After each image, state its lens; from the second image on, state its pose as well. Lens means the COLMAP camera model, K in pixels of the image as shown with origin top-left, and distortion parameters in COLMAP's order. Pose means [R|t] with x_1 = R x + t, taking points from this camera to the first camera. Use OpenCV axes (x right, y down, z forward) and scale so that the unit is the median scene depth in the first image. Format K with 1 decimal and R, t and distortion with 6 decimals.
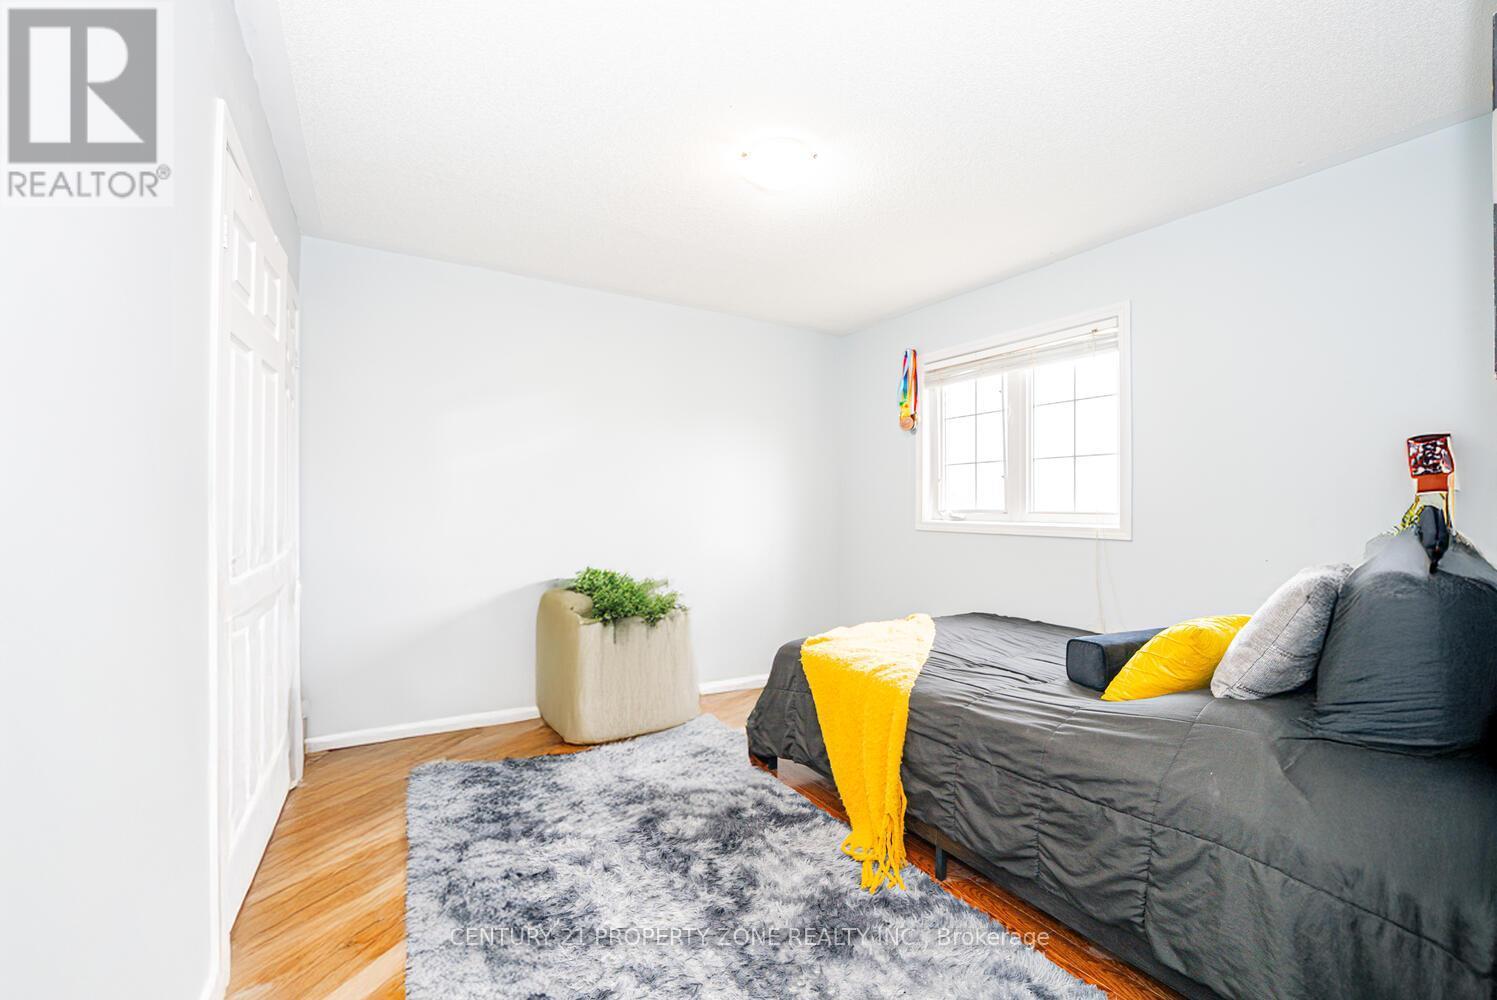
lens RADIAL K [[617.5, 0, 747.4], [0, 617.5, 509.4], [0, 0, 1]] dist [-0.024655, 0.002394]
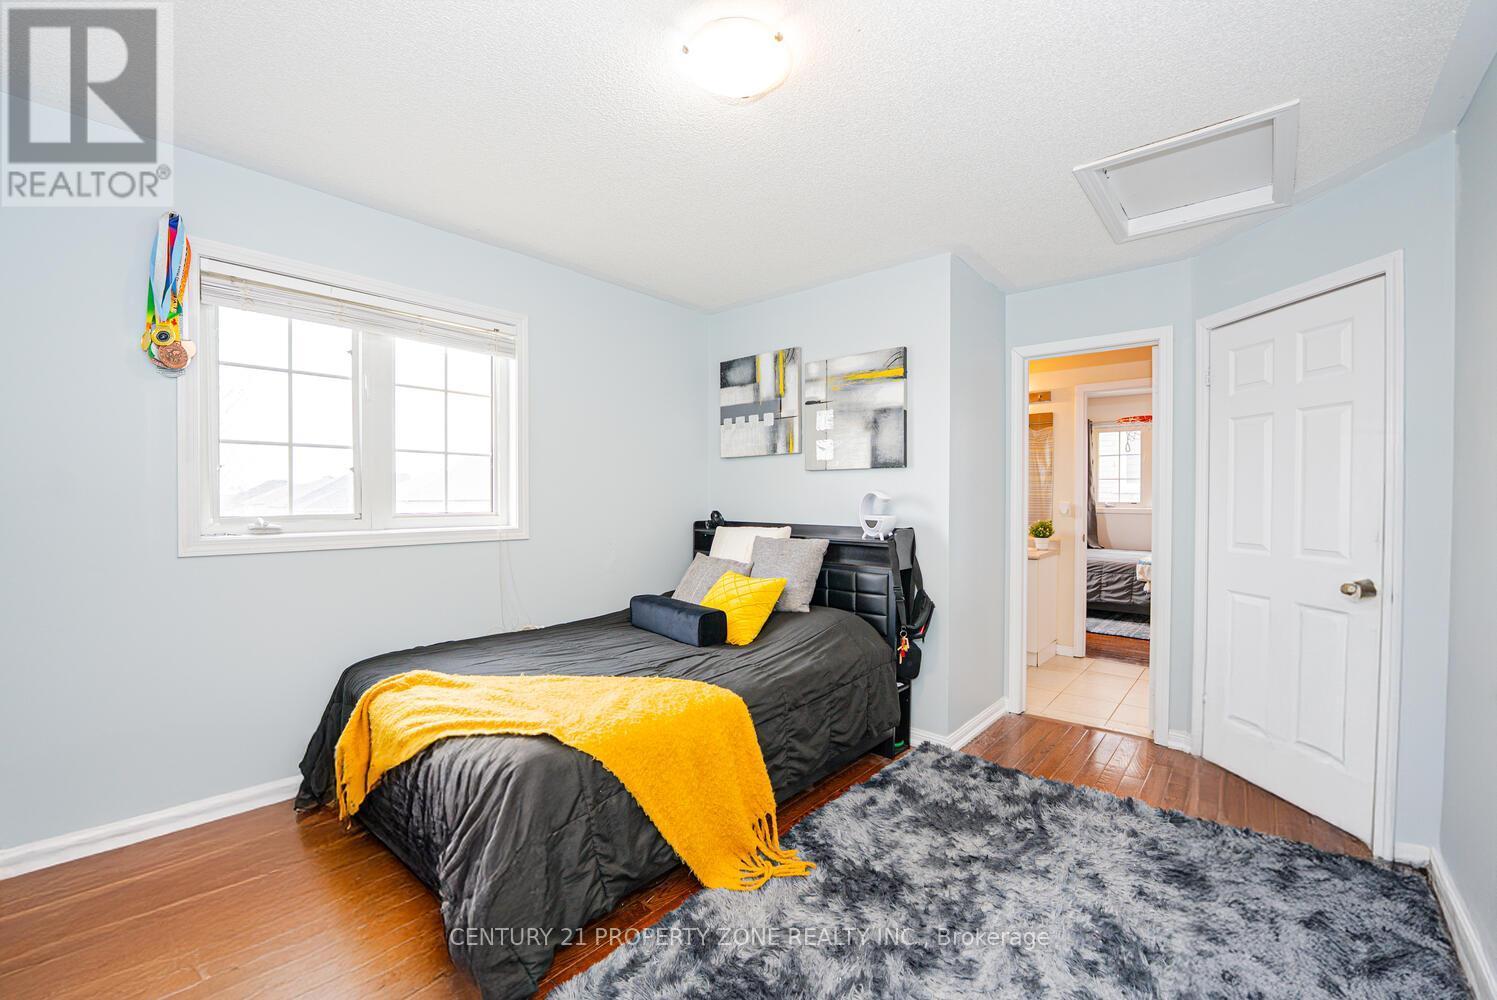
lens RADIAL K [[617.5, 0, 745.7], [0, 617.5, 495.4], [0, 0, 1]] dist [-0.024655, 0.002394]
pose [[-0.313156, -0.003442, 0.949695, -0.742827], [-0.002571, 0.999993, 0.002776, -0.043287], [-0.949698, -0.001573, -0.313163, 1.354082]]
